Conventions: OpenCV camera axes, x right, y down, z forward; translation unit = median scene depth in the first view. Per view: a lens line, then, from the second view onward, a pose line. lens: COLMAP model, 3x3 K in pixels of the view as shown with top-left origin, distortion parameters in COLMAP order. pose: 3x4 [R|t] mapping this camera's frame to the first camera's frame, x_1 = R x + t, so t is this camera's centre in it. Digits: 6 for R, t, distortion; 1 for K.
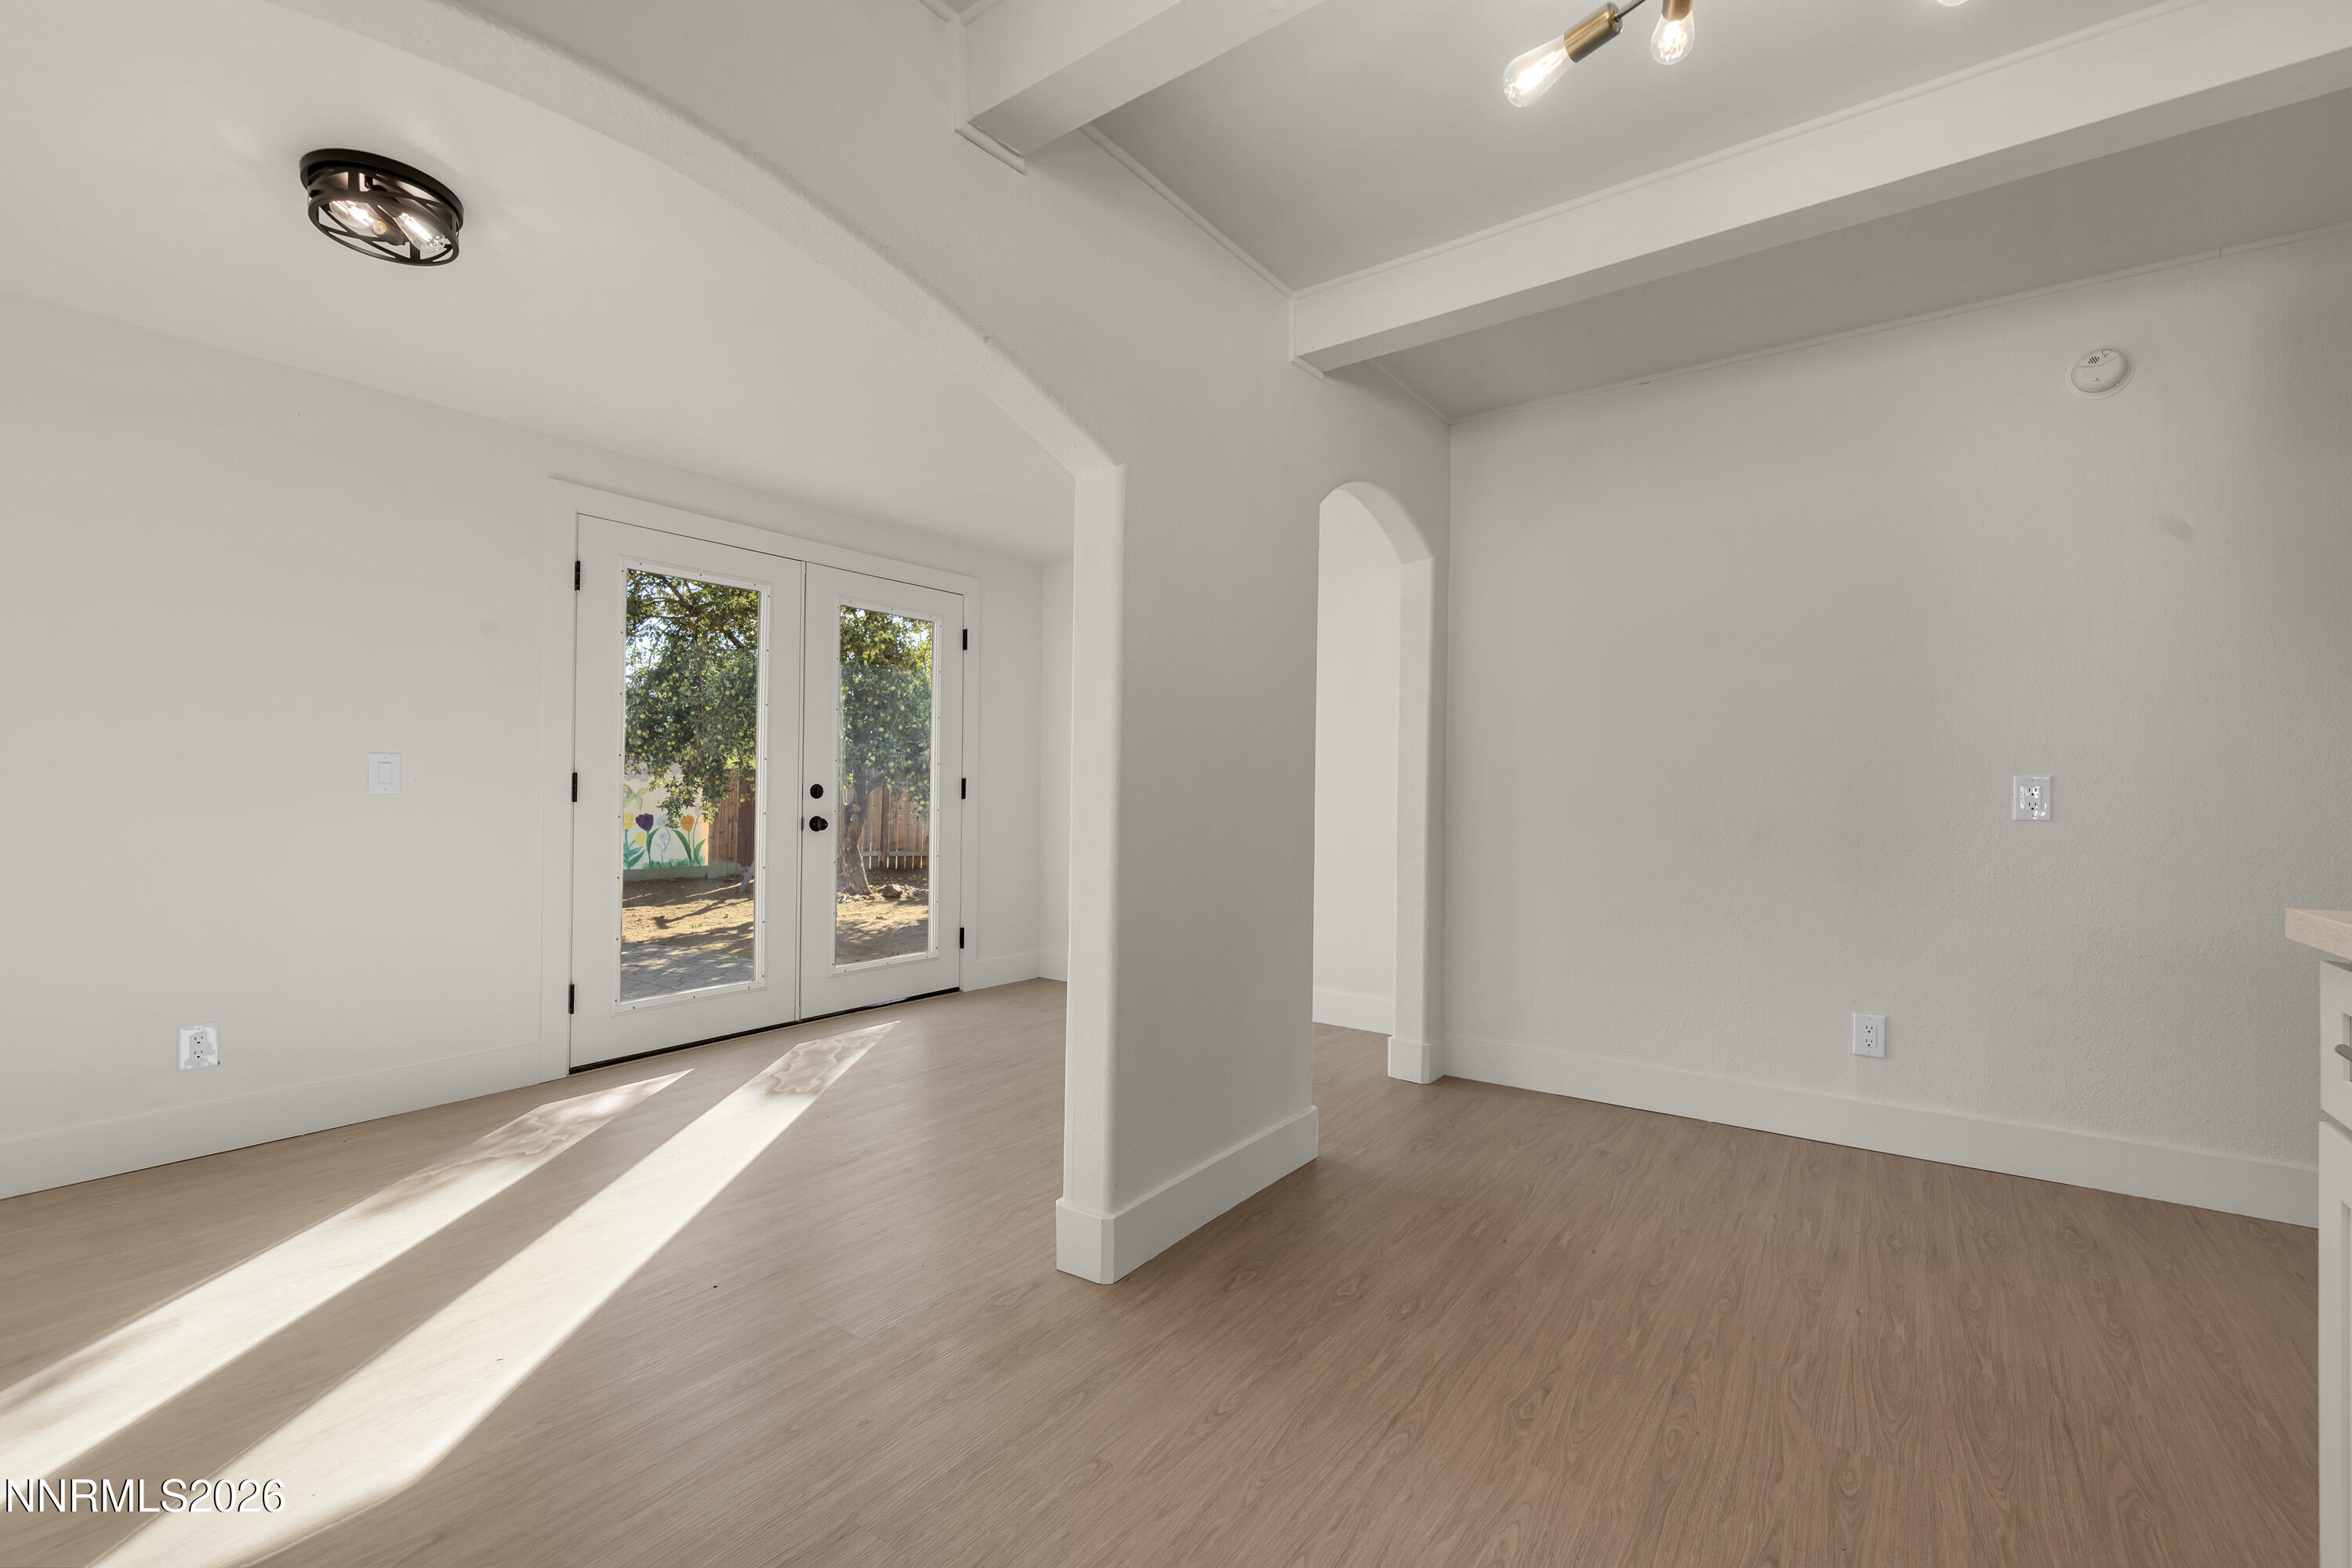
lens RADIAL K [[989.2, 0, 1176.0], [0, 989.2, 784.0], [0, 0, 1]] dist [0.000401, -0.000001]
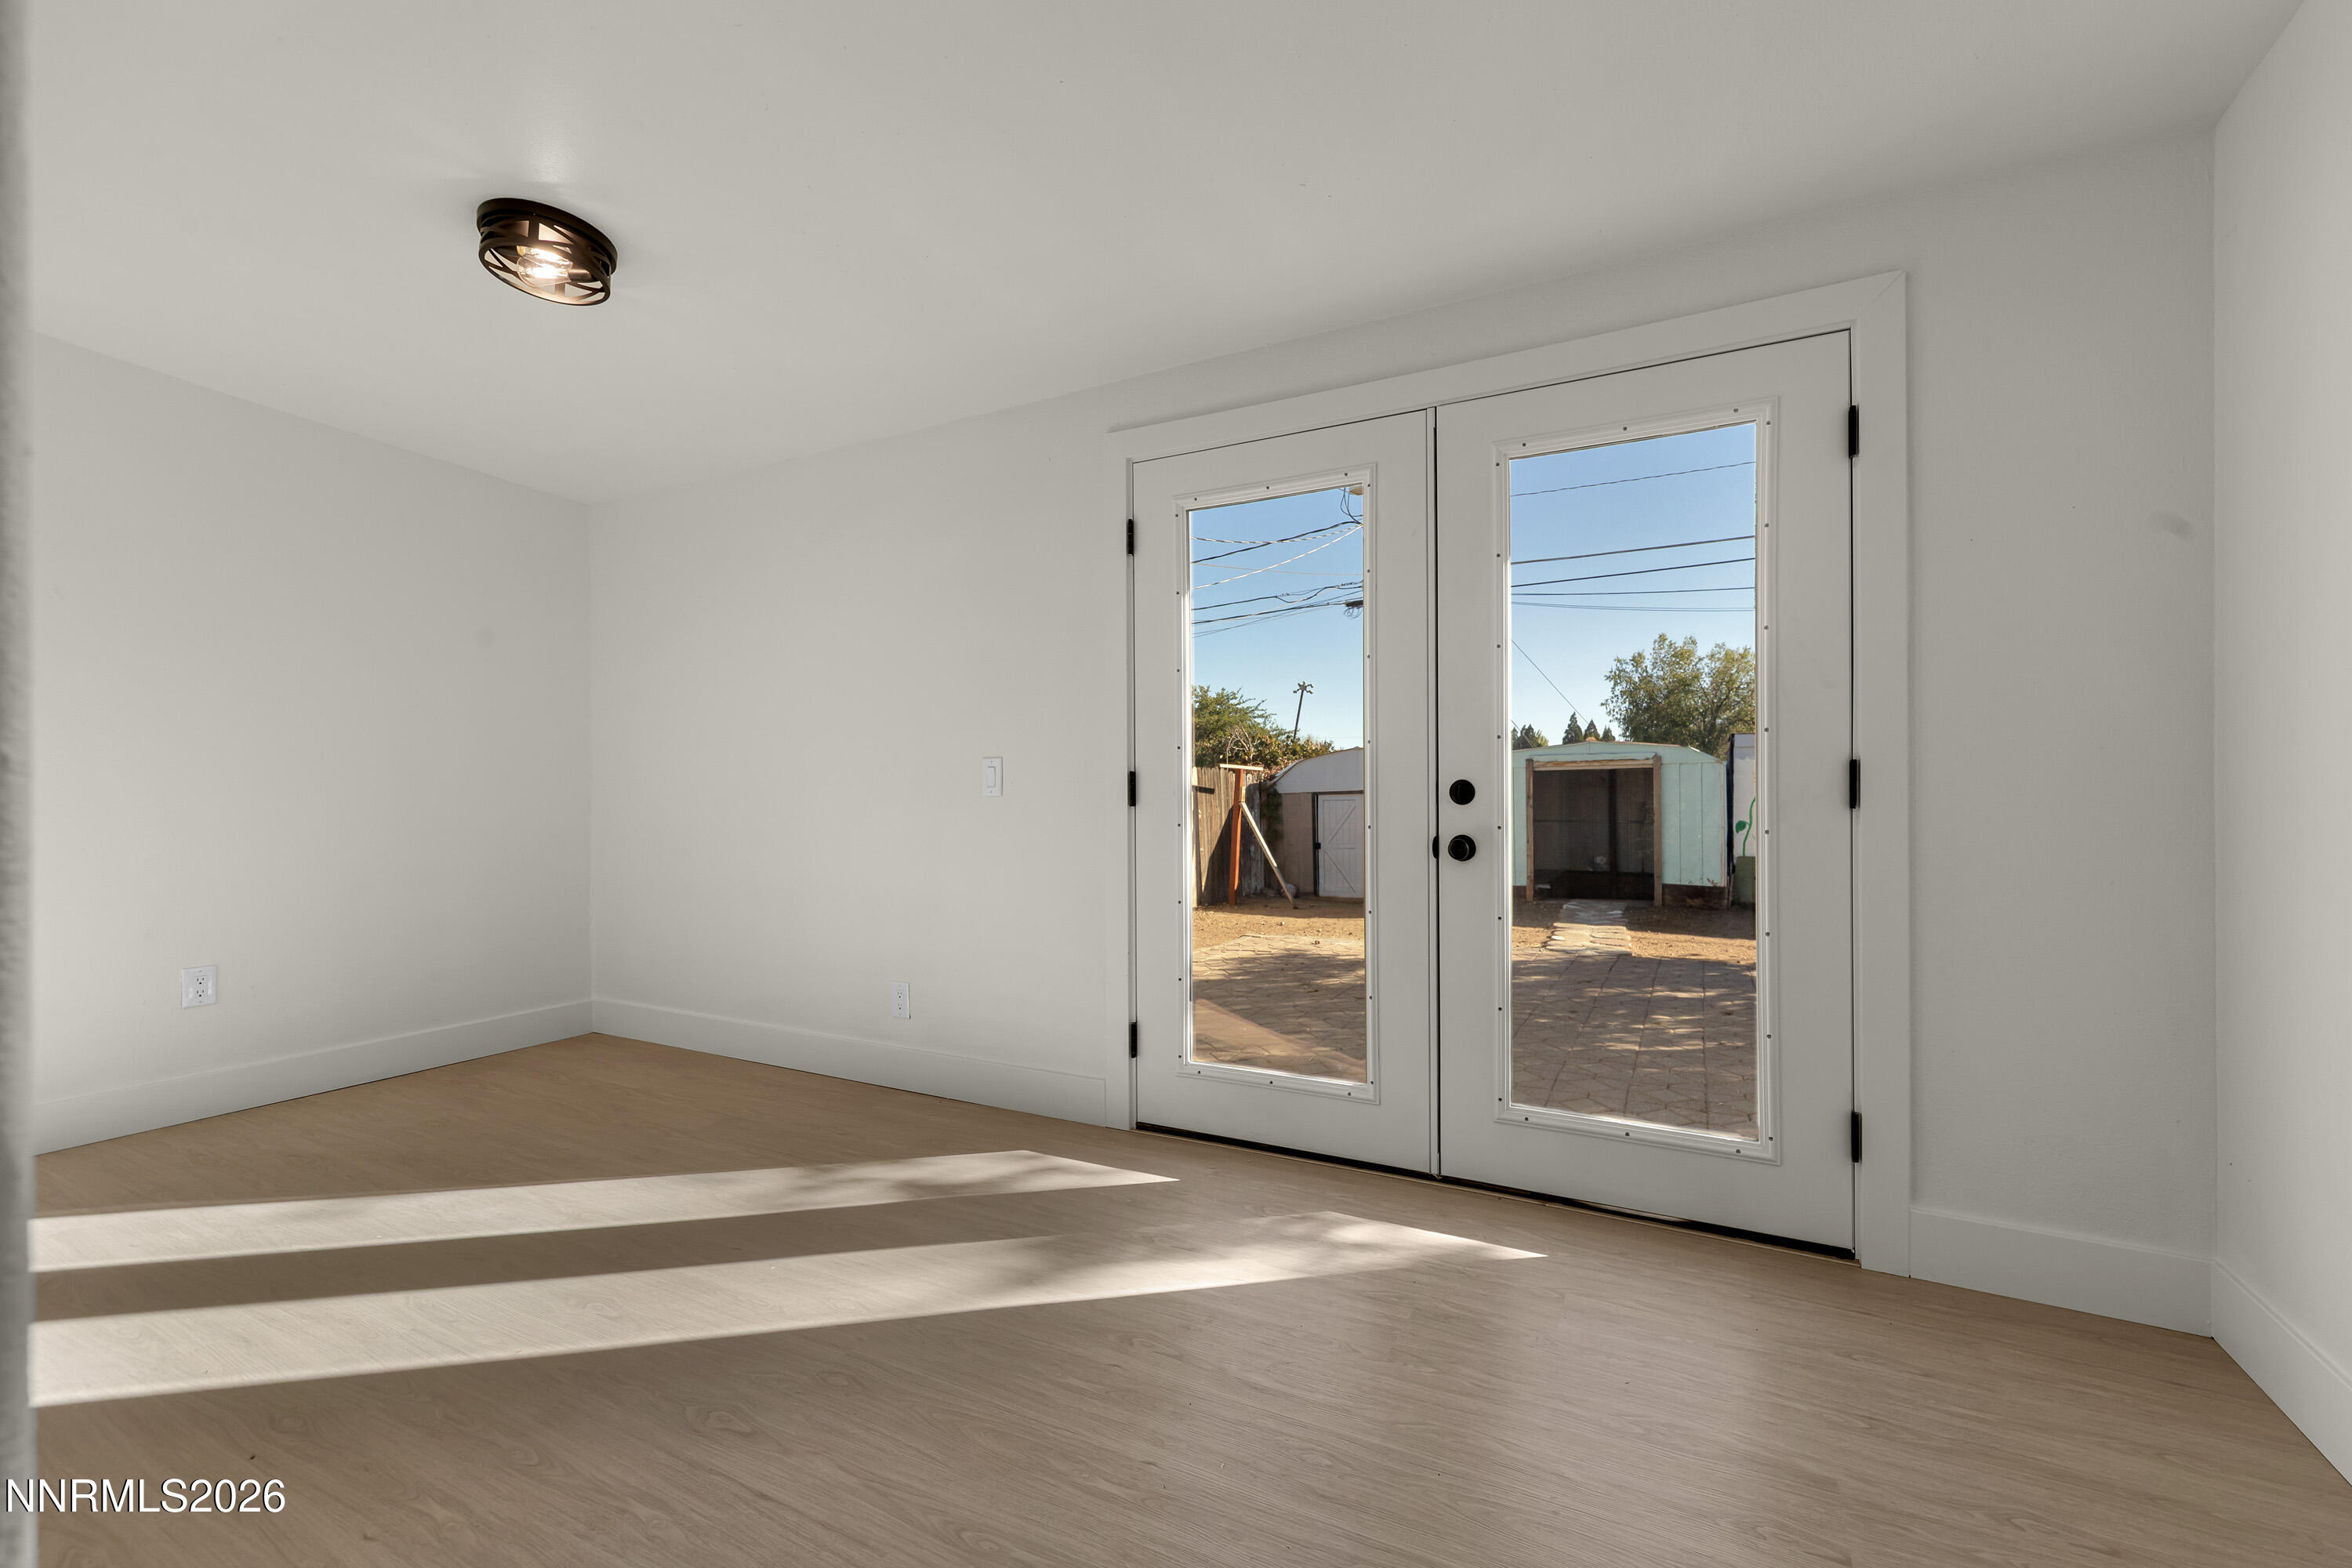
lens RADIAL K [[948.2, 0, 1194.0], [0, 948.2, 790.9], [0, 0, 1]] dist [0.002930, 0.000226]
pose [[0.160128, -0.012198, -0.987021, 0.291103], [0.006606, 0.999914, -0.011285, 0.021655], [0.987074, -0.004714, 0.160195, 1.362830]]
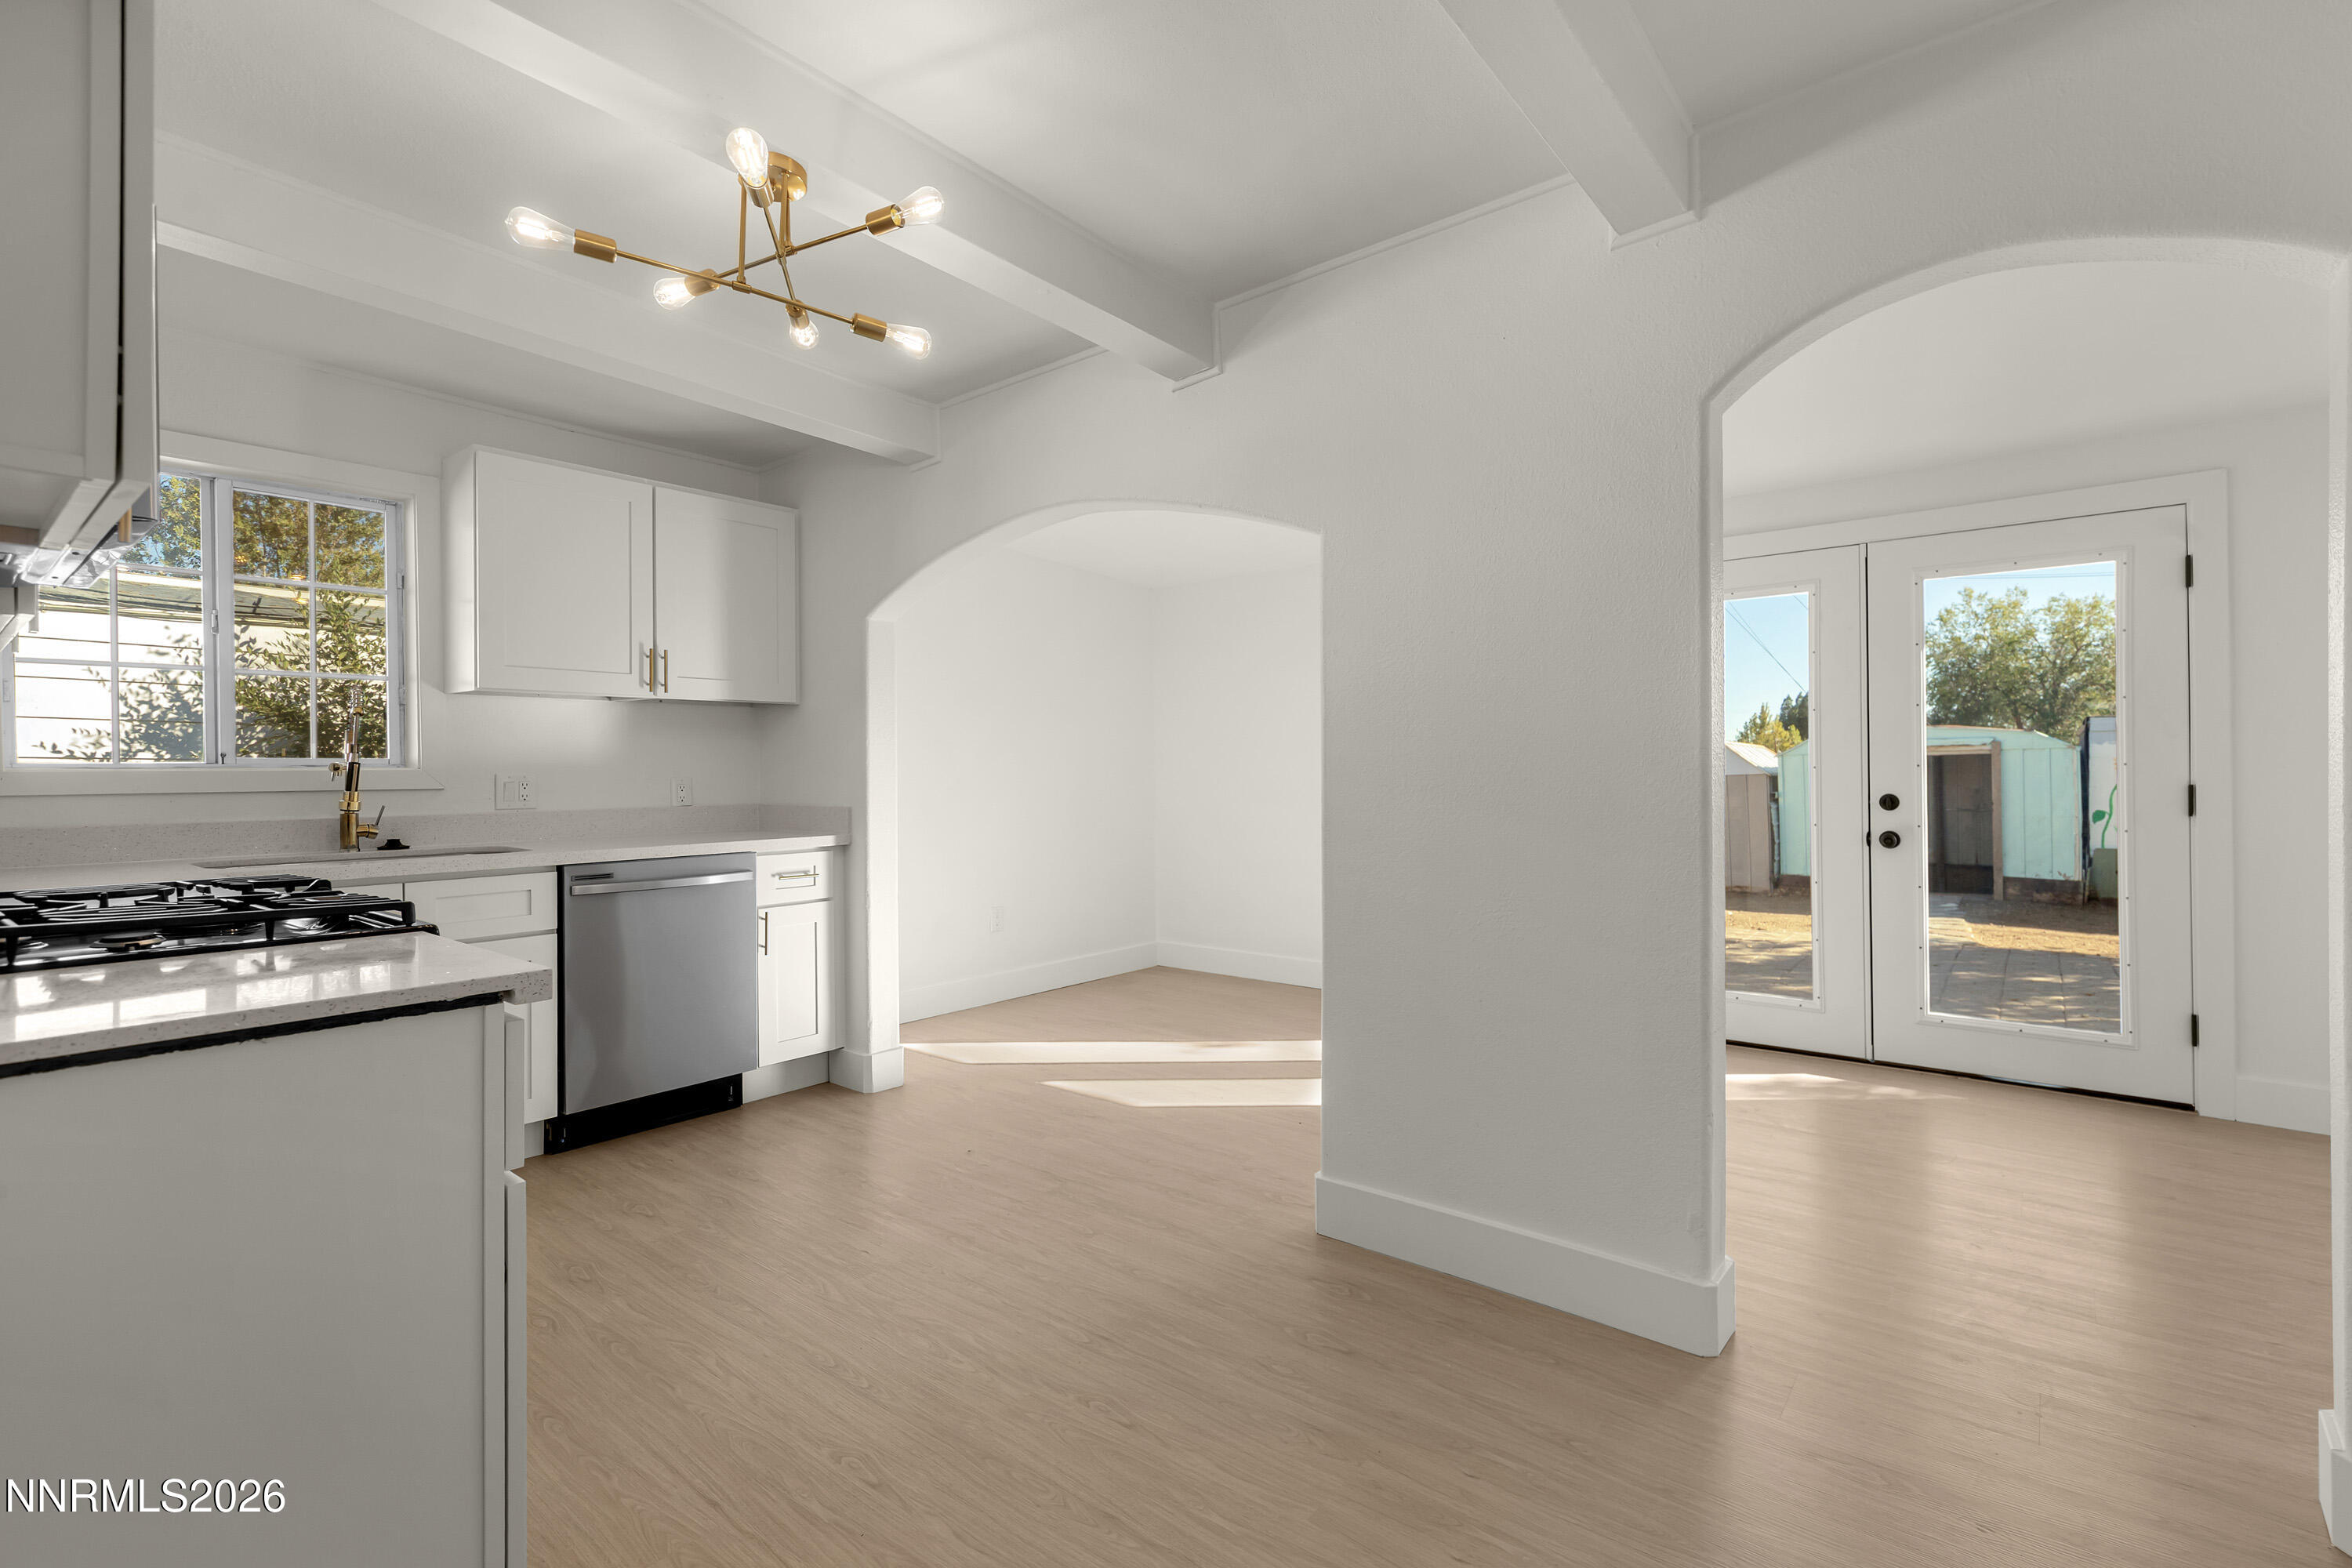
lens RADIAL K [[1016.2, 0, 1208.1], [0, 1016.2, 766.7], [0, 0, 1]] dist [0.001778, -0.000120]
pose [[-0.033375, -0.017595, -0.999288, 0.984516], [0.008524, 0.999804, -0.017889, -0.022693], [0.999407, -0.009115, -0.033219, 0.783744]]
